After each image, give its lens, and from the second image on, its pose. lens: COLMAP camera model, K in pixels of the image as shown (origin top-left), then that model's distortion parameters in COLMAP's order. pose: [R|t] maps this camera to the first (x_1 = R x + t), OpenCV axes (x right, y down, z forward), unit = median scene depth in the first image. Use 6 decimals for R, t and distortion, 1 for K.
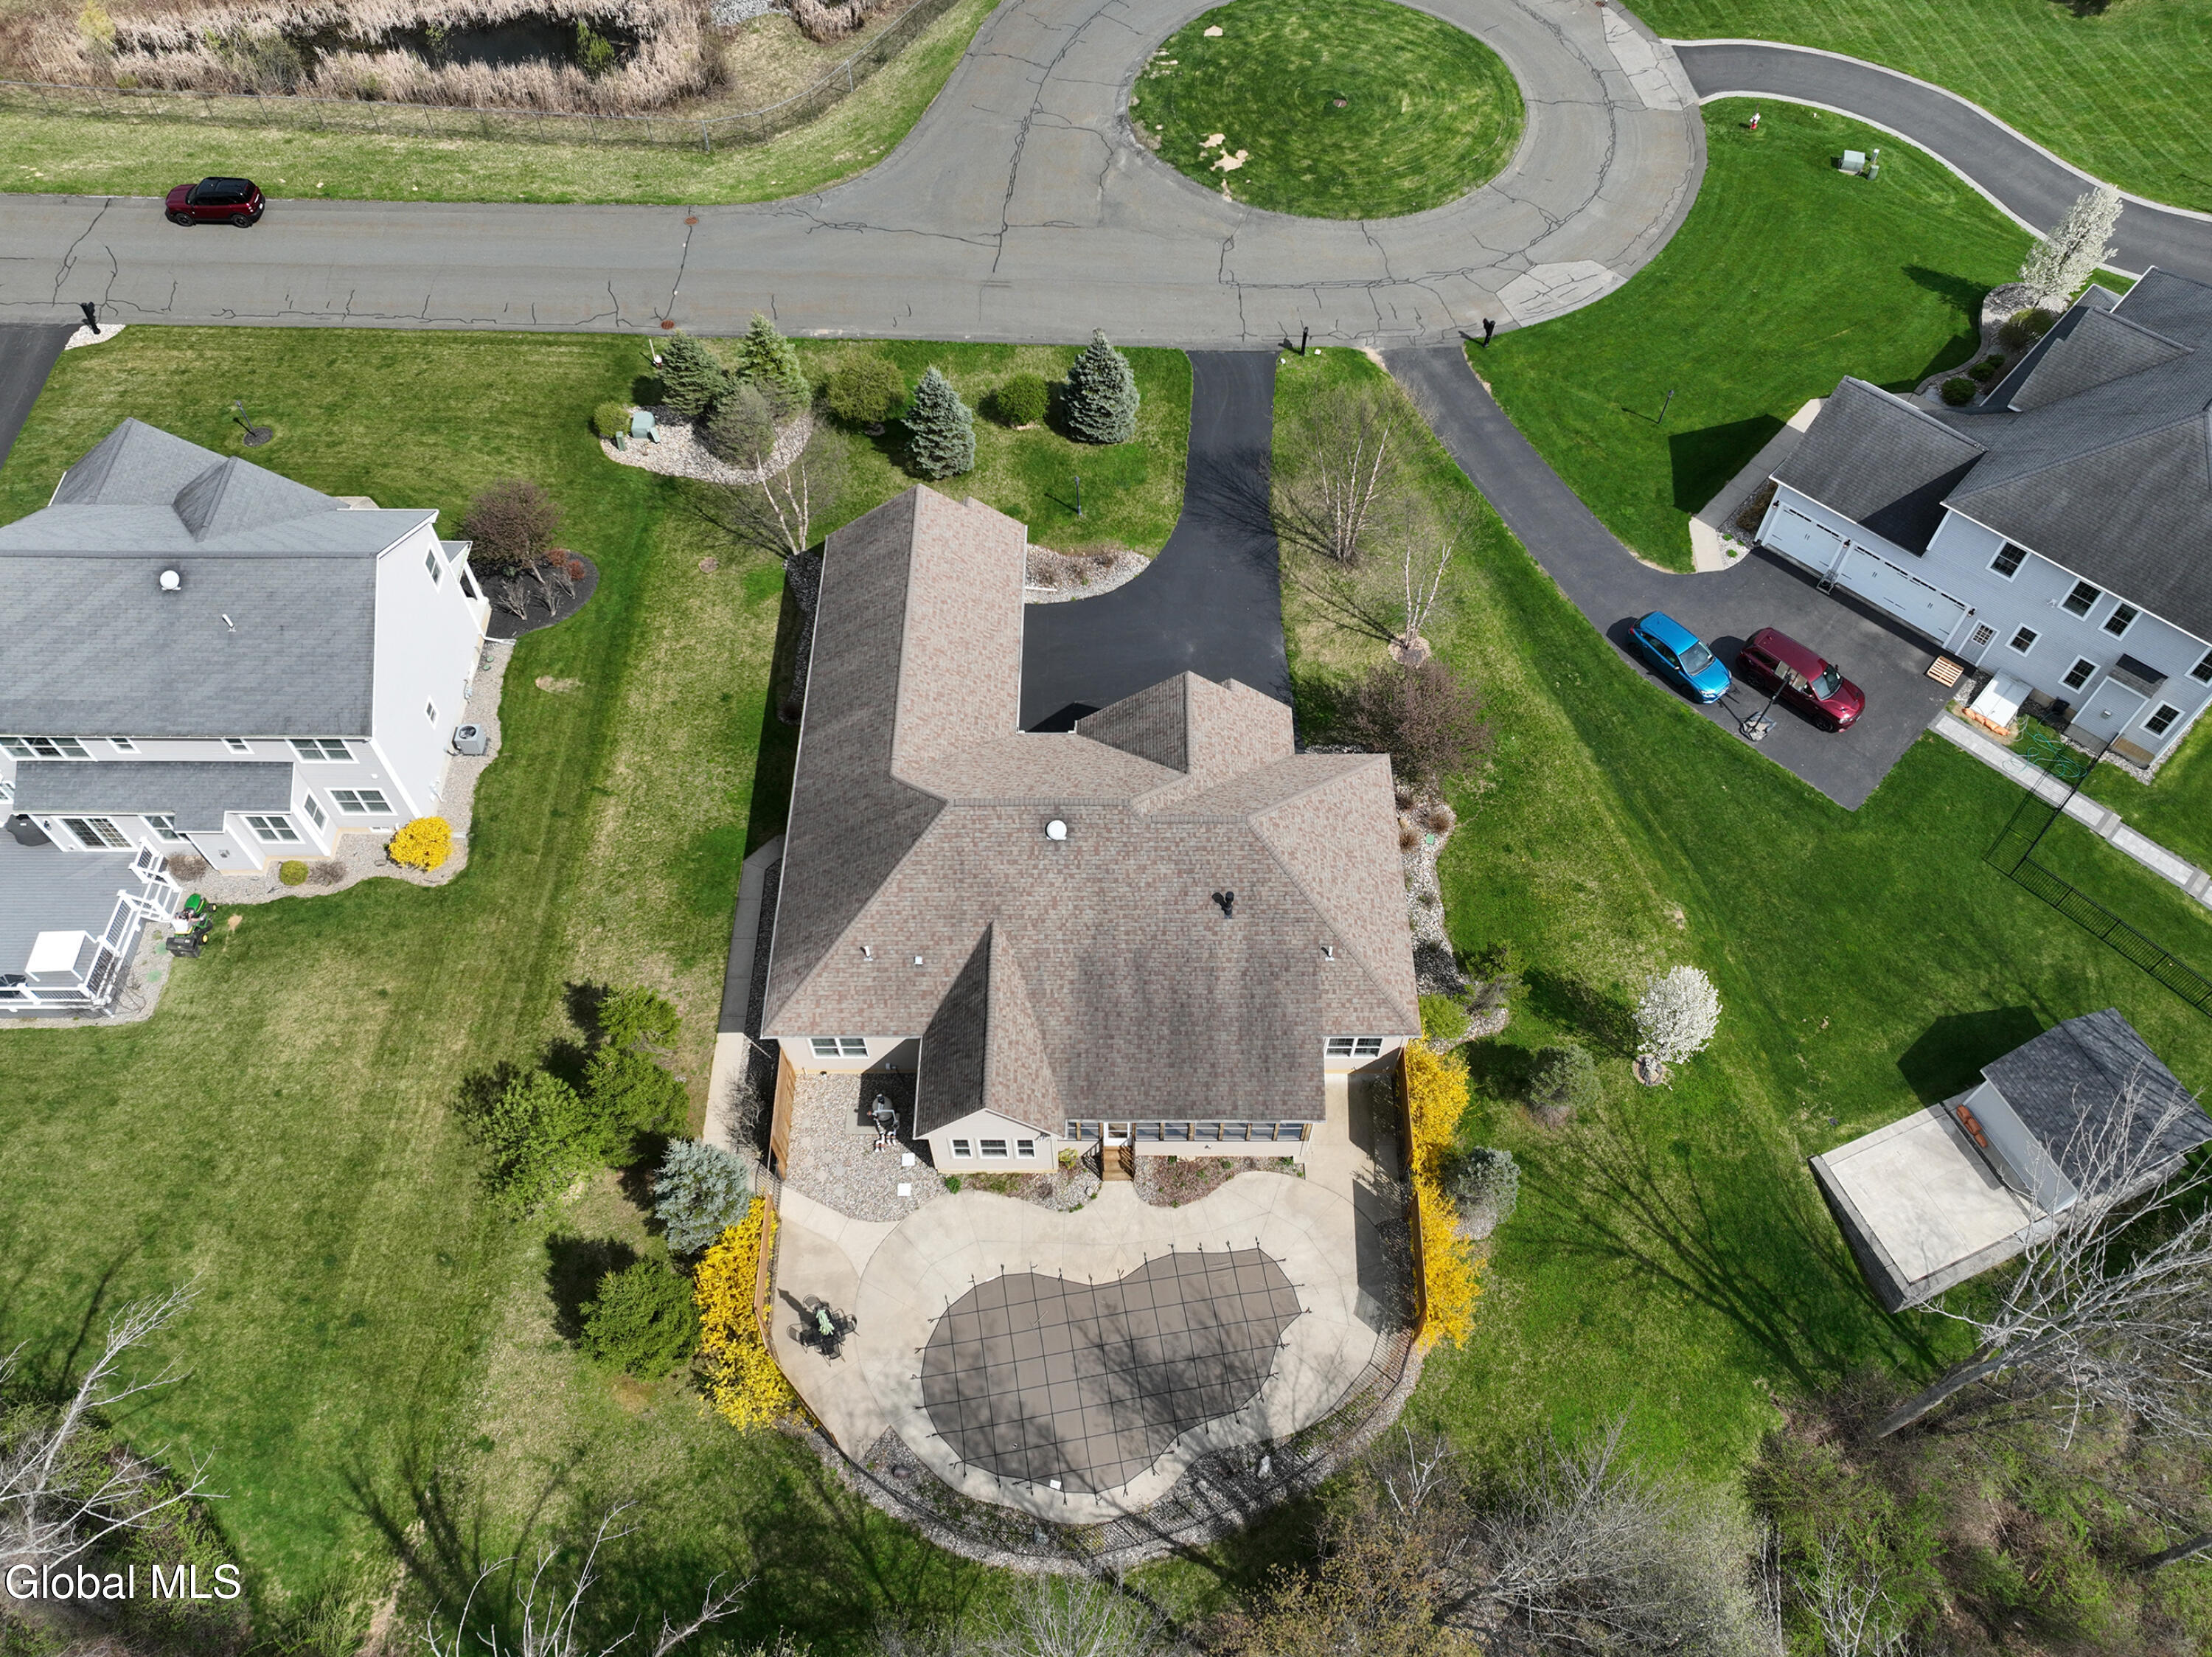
lens RADIAL K [[1653.8, 0, 1132.3], [0, 1653.8, 828.1], [0, 0, 1]] dist [0.000370, -0.006812]
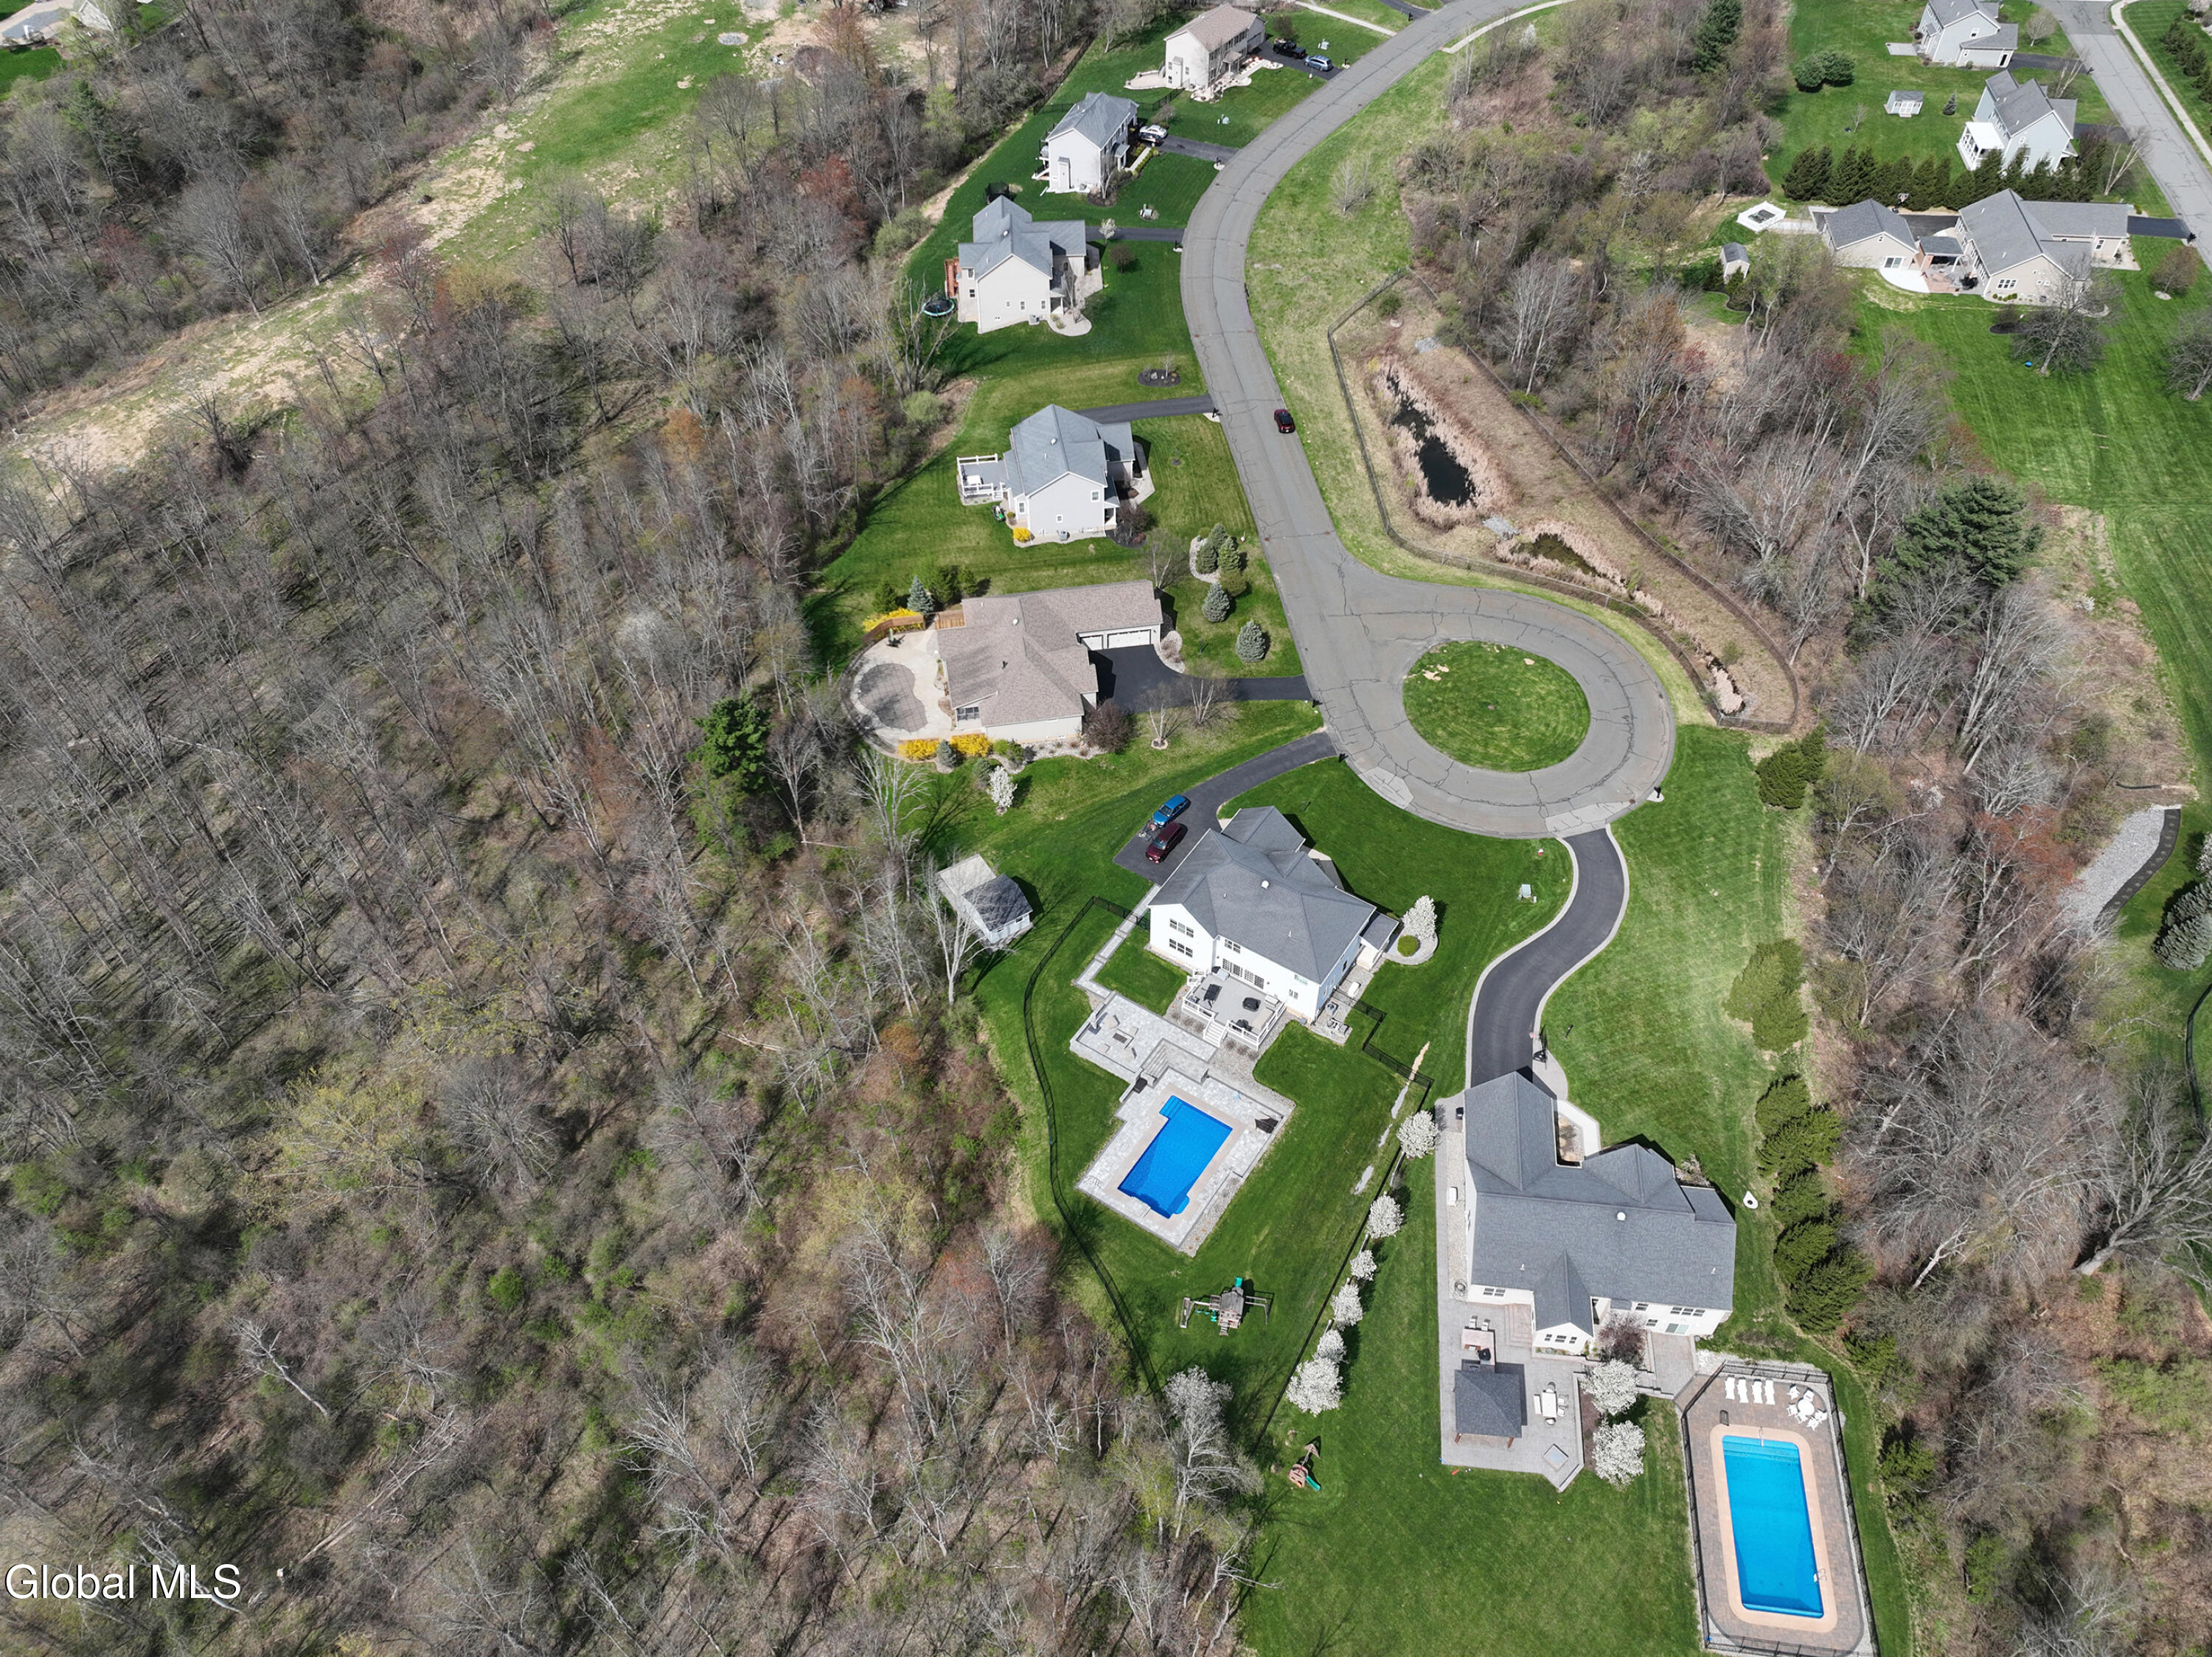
lens RADIAL K [[1653.8, 0, 1132.3], [0, 1653.8, 828.1], [0, 0, 1]] dist [0.000370, -0.006812]
pose [[0.163246, 0.731716, -0.661772, 2.536000], [-0.822556, 0.471314, 0.318220, -1.071112], [0.544749, 0.492396, 0.678818, -0.989697]]
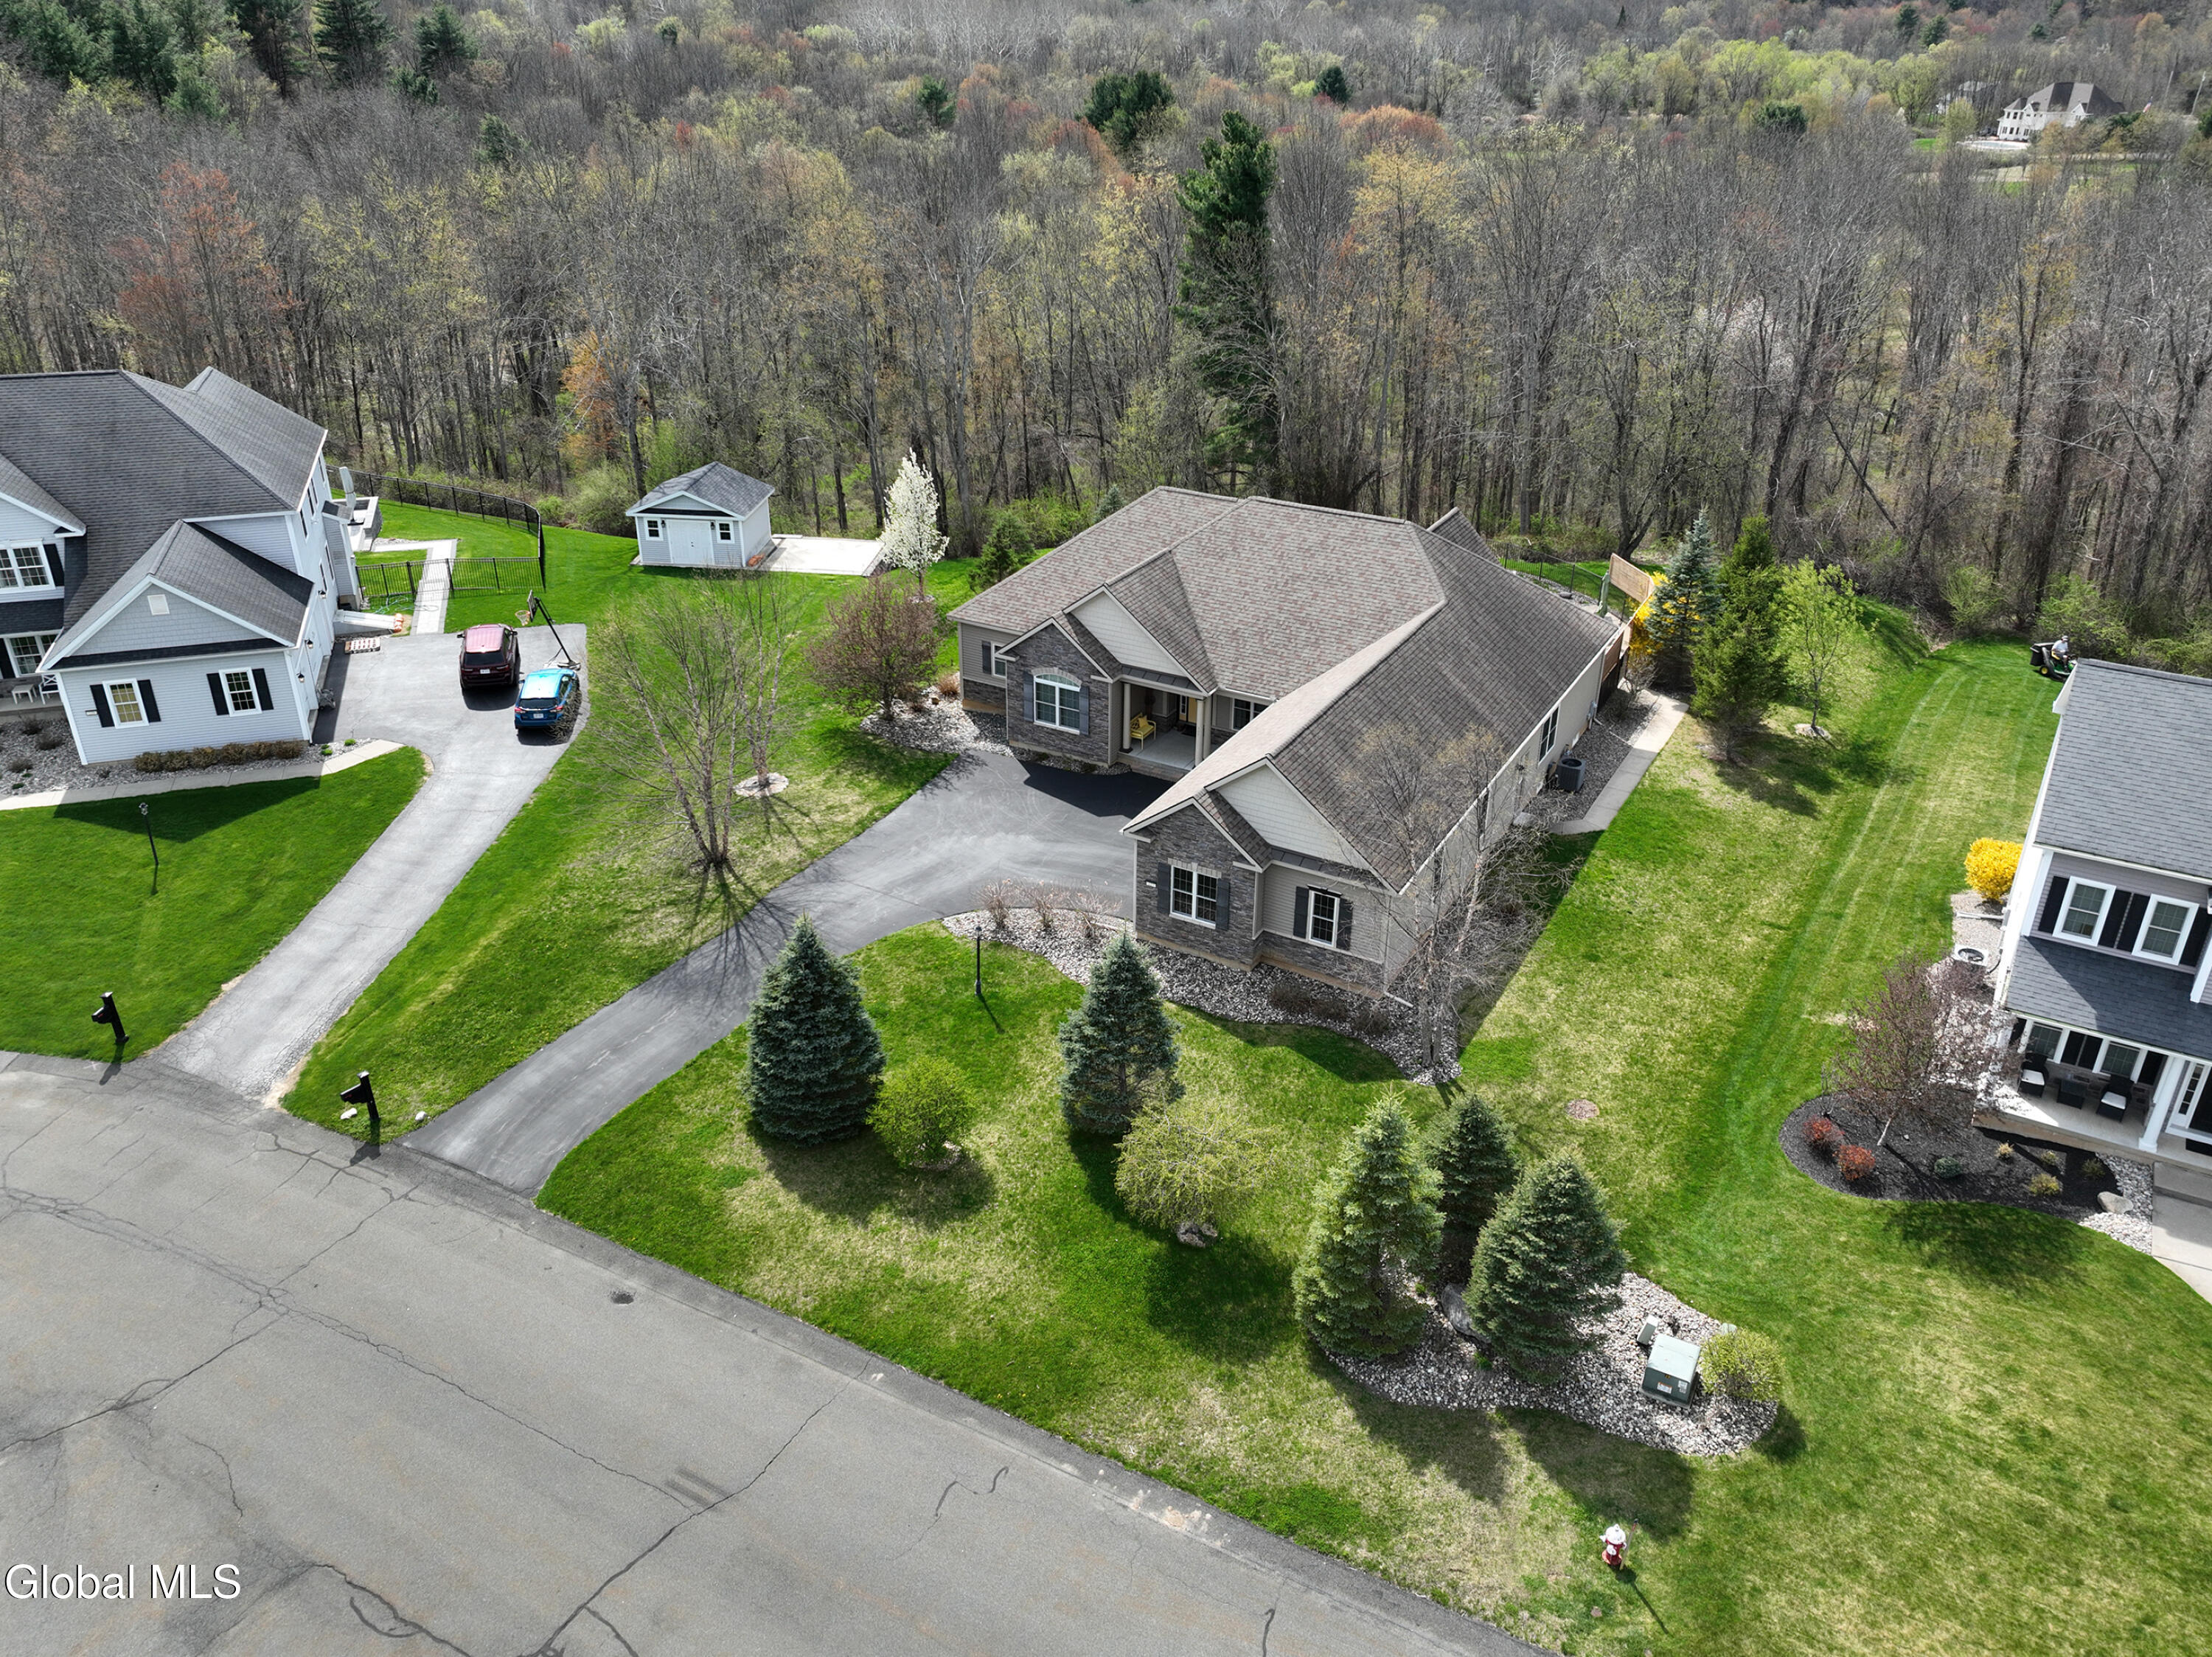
lens RADIAL K [[1653.8, 0, 1132.3], [0, 1653.8, 828.1], [0, 0, 1]] dist [0.000370, -0.006812]
pose [[-0.875781, -0.238882, 0.419456, -0.426474], [0.392267, 0.154204, 0.906834, -0.959967], [-0.281308, 0.958727, -0.041344, 1.227694]]
